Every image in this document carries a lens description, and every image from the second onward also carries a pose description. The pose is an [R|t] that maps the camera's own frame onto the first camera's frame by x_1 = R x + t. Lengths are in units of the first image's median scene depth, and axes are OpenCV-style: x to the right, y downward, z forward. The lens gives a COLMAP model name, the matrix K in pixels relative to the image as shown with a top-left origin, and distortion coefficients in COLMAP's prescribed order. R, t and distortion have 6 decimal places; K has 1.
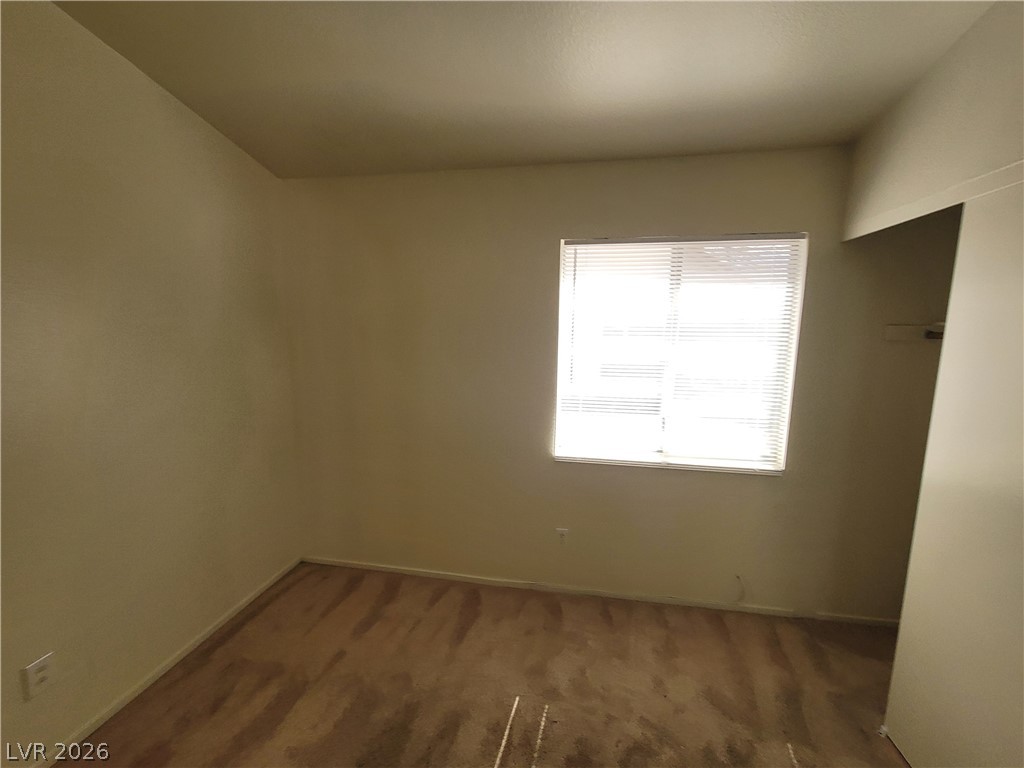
lens RADIAL K [[418.3, 0, 516.3], [0, 418.3, 381.0], [0, 0, 1]] dist [-0.009581, 0.003179]
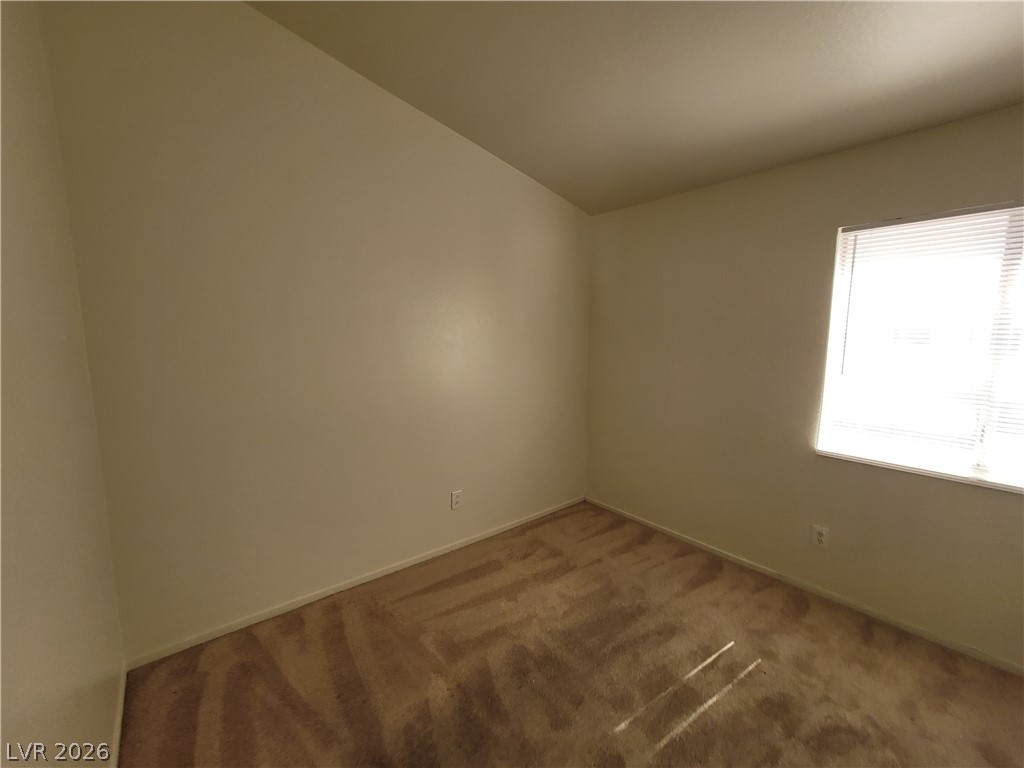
lens RADIAL K [[418.3, 0, 514.0], [0, 418.3, 381.5], [0, 0, 1]] dist [-0.009581, 0.003179]
pose [[0.758186, 0.071166, -0.648143, 0.196361], [-0.079941, 0.996672, 0.015921, 0.069168], [0.647119, 0.039742, 0.761352, -0.230376]]
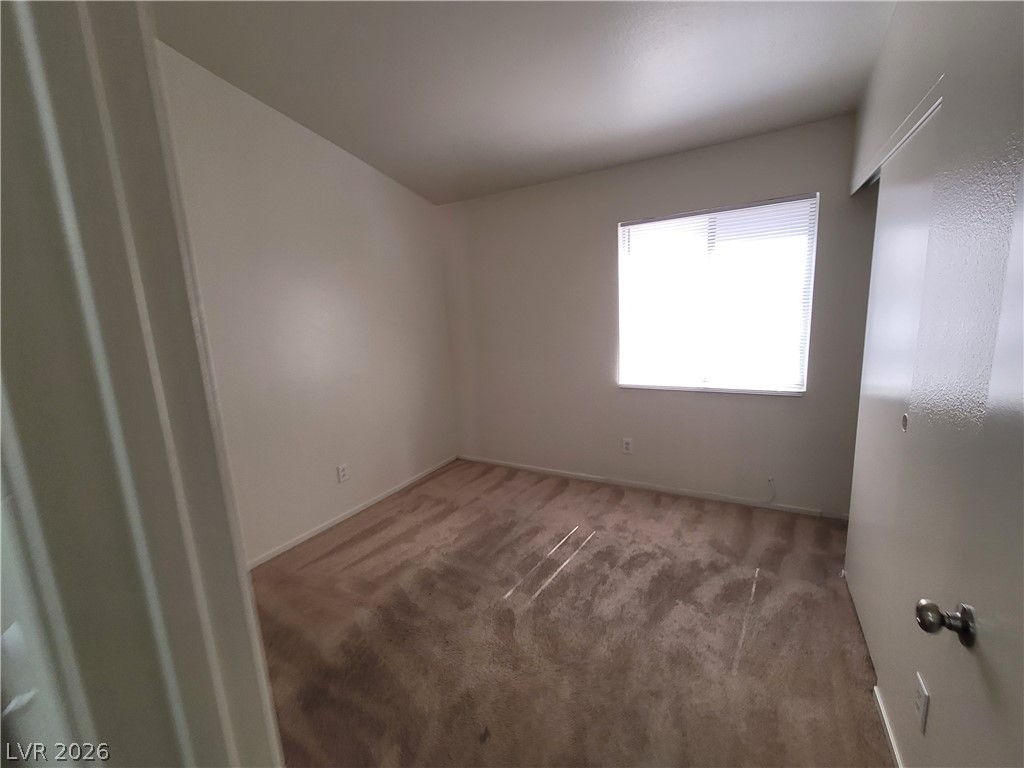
lens RADIAL K [[418.3, 0, 515.5], [0, 418.3, 383.0], [0, 0, 1]] dist [-0.009581, 0.003179]
pose [[0.936905, -0.000223, -0.349584, 0.279791], [0.021317, 0.998175, 0.056495, 0.102110], [0.348934, -0.060383, 0.935200, -0.439402]]
